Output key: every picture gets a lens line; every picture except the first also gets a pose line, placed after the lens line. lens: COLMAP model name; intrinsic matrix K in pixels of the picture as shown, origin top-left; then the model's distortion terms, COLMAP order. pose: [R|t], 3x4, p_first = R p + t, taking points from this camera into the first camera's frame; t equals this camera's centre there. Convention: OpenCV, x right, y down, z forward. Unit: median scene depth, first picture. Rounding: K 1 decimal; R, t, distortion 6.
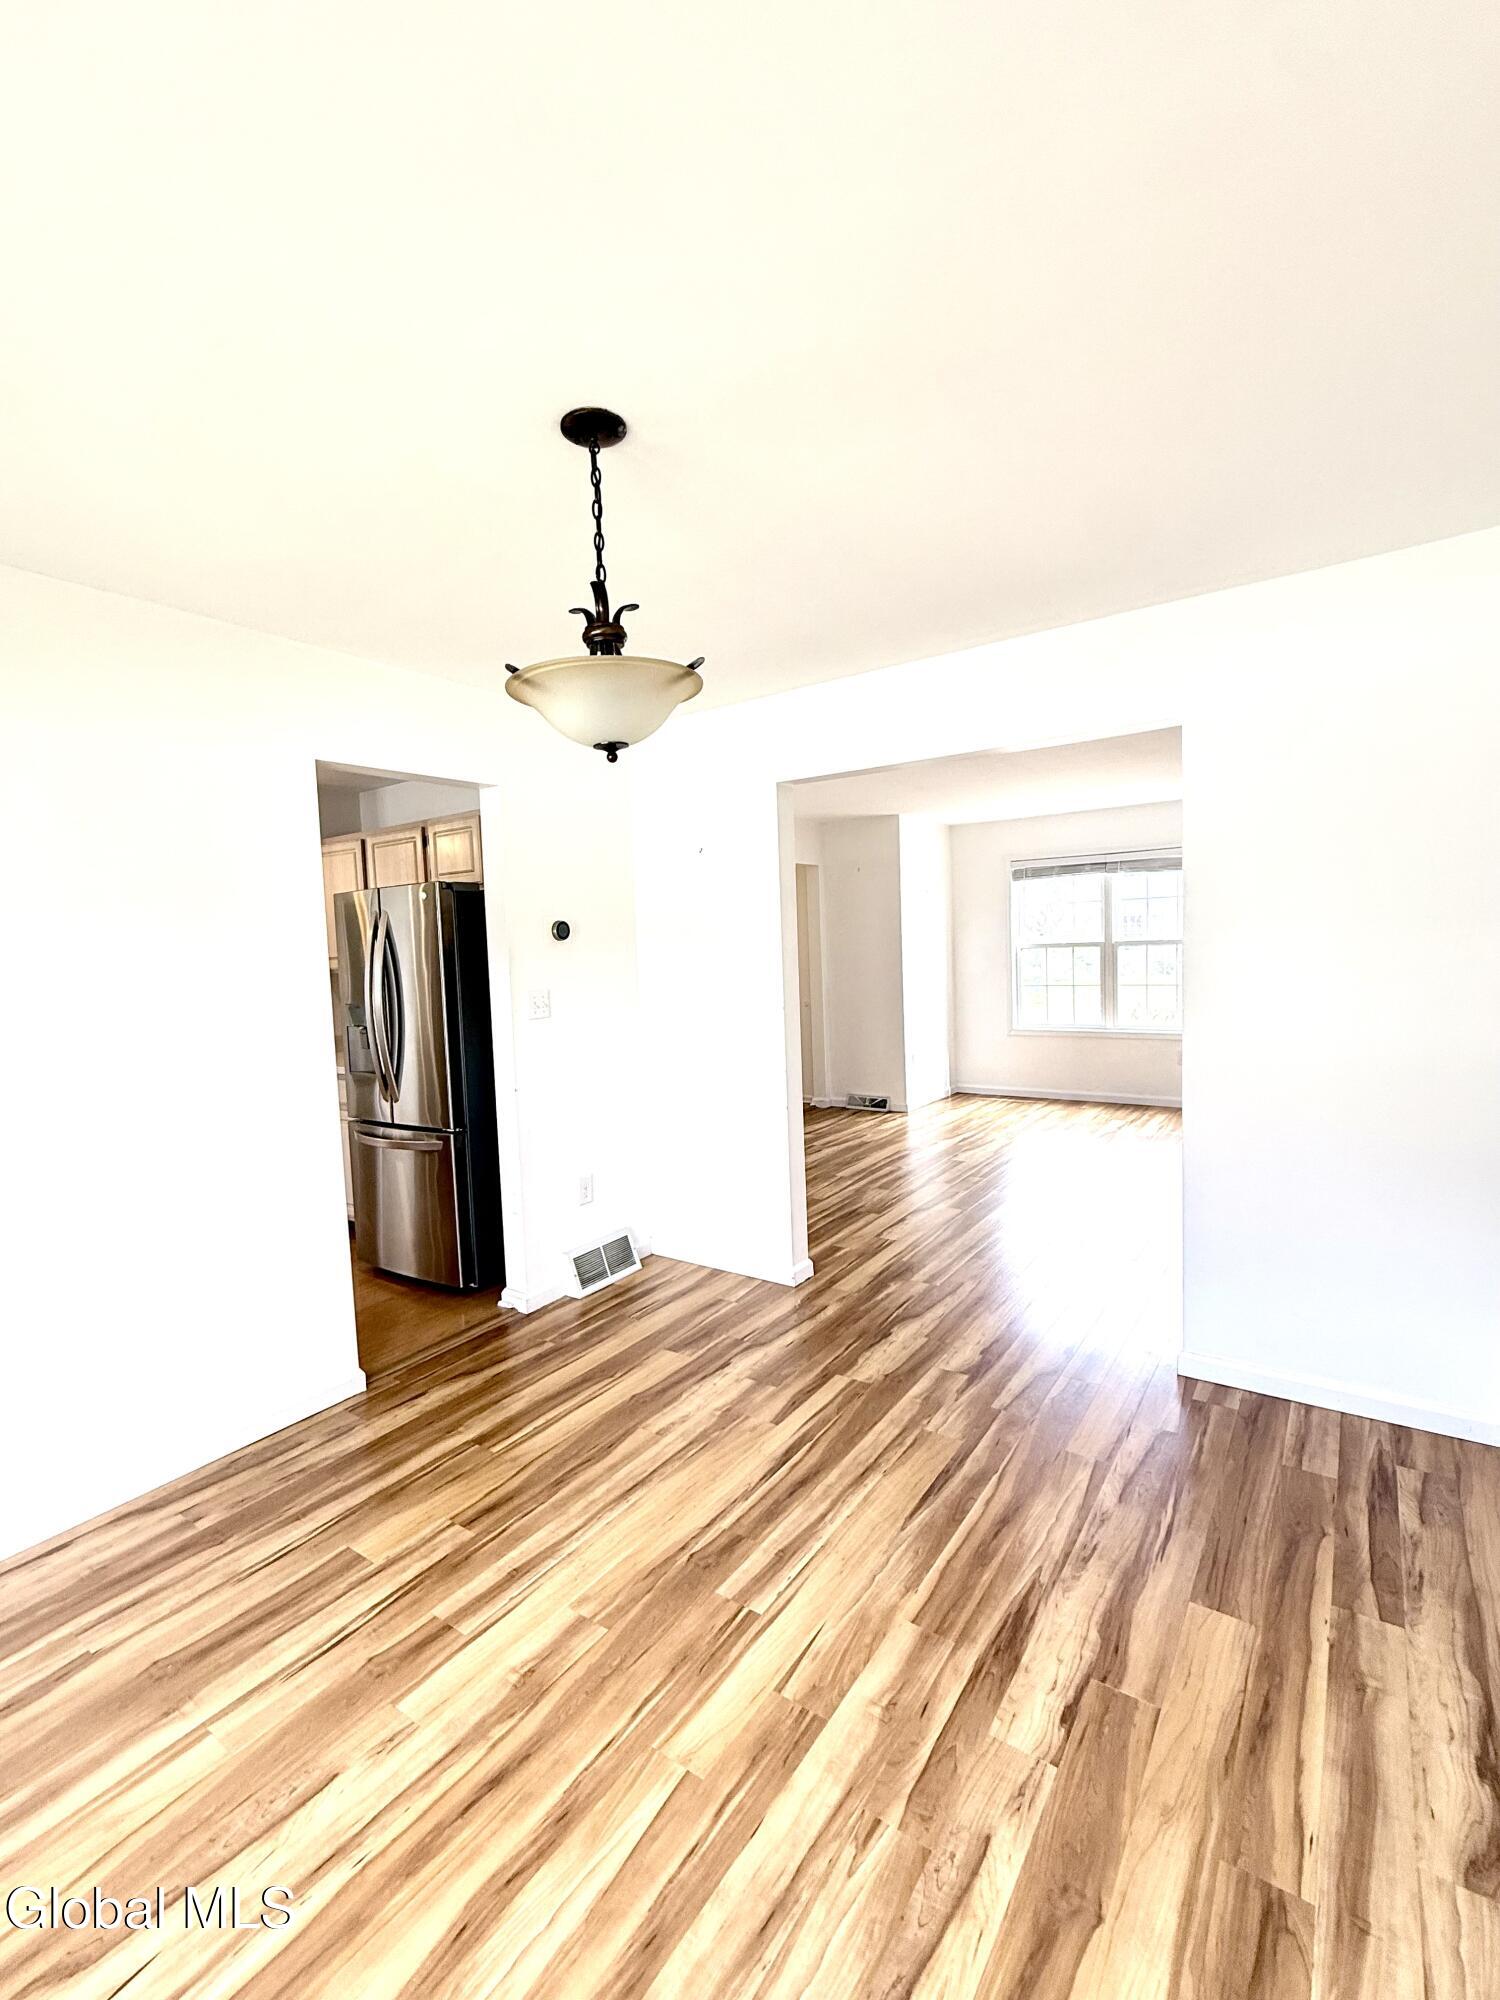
lens RADIAL K [[857.0, 0, 750.0], [0, 857.0, 1000.0], [0, 0, 1]] dist [-0.001479, -0.000119]
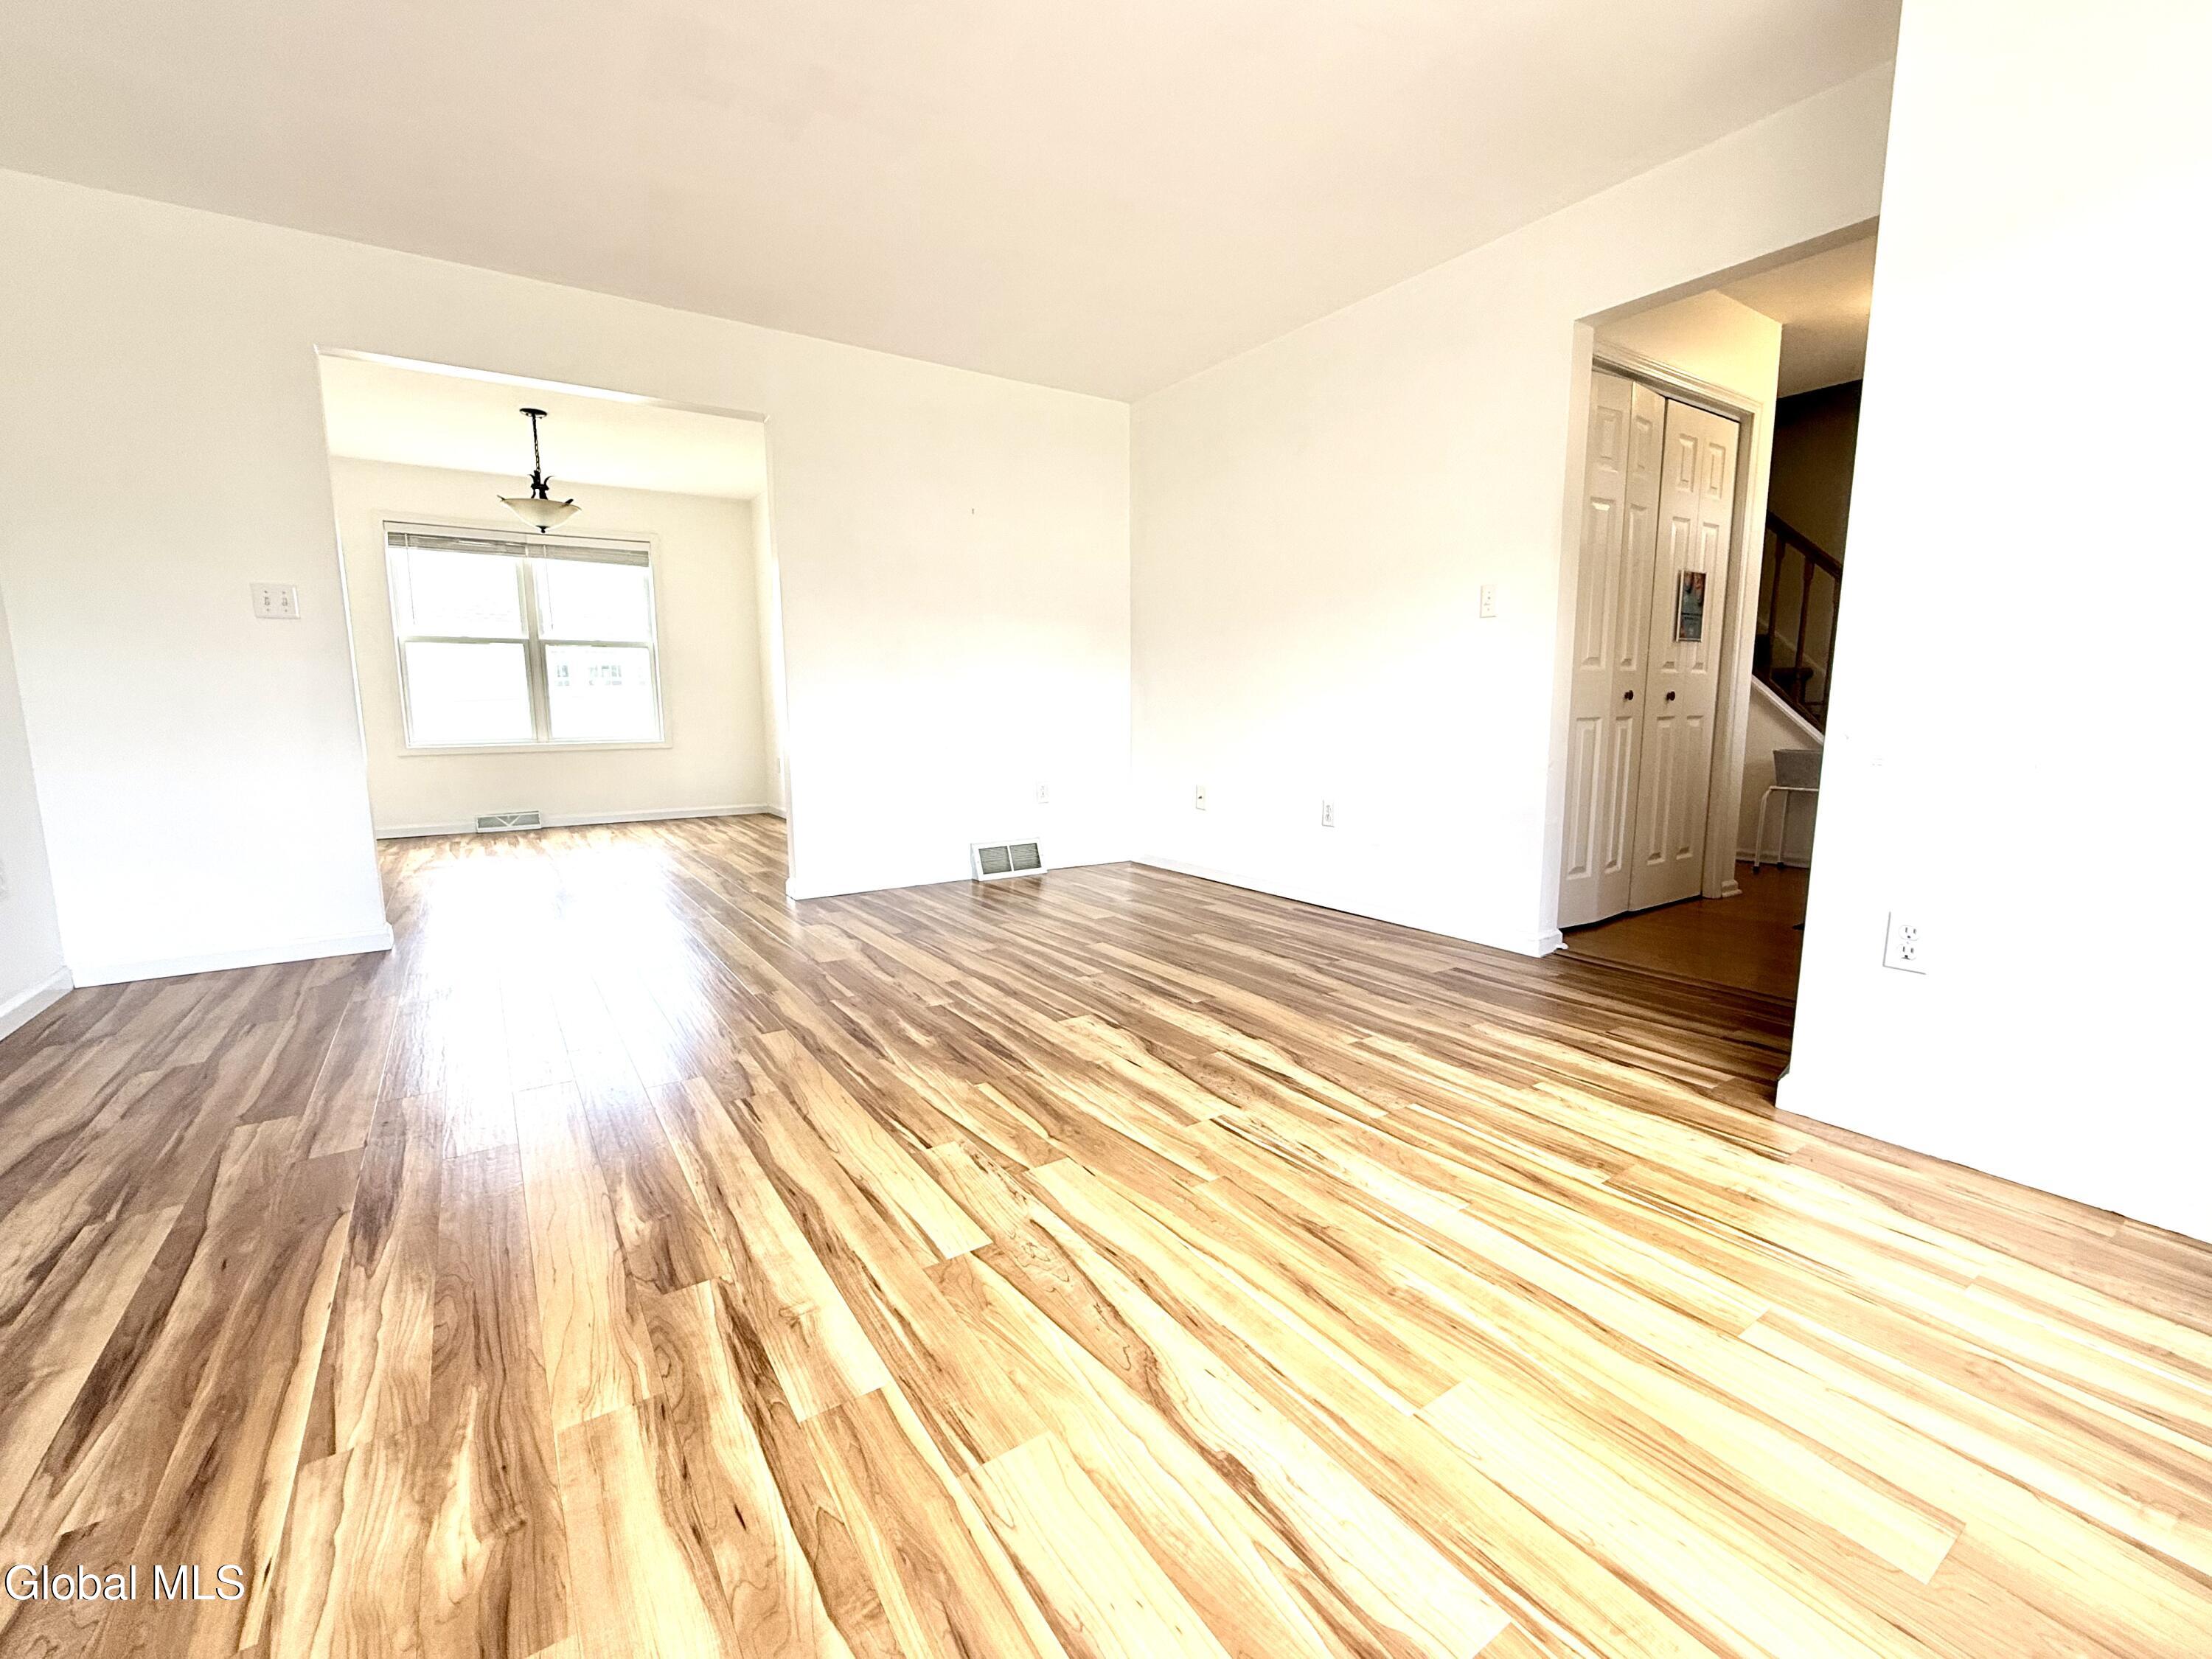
lens RADIAL K [[947.8, 0, 1106.0], [0, 947.8, 829.5], [0, 0, 1]] dist [-0.001479, -0.000119]
pose [[-0.372606, 0.171133, -0.912074, 0.758130], [-0.024187, 0.980724, 0.193895, -0.011847], [0.927674, 0.094307, -0.361284, 1.322180]]
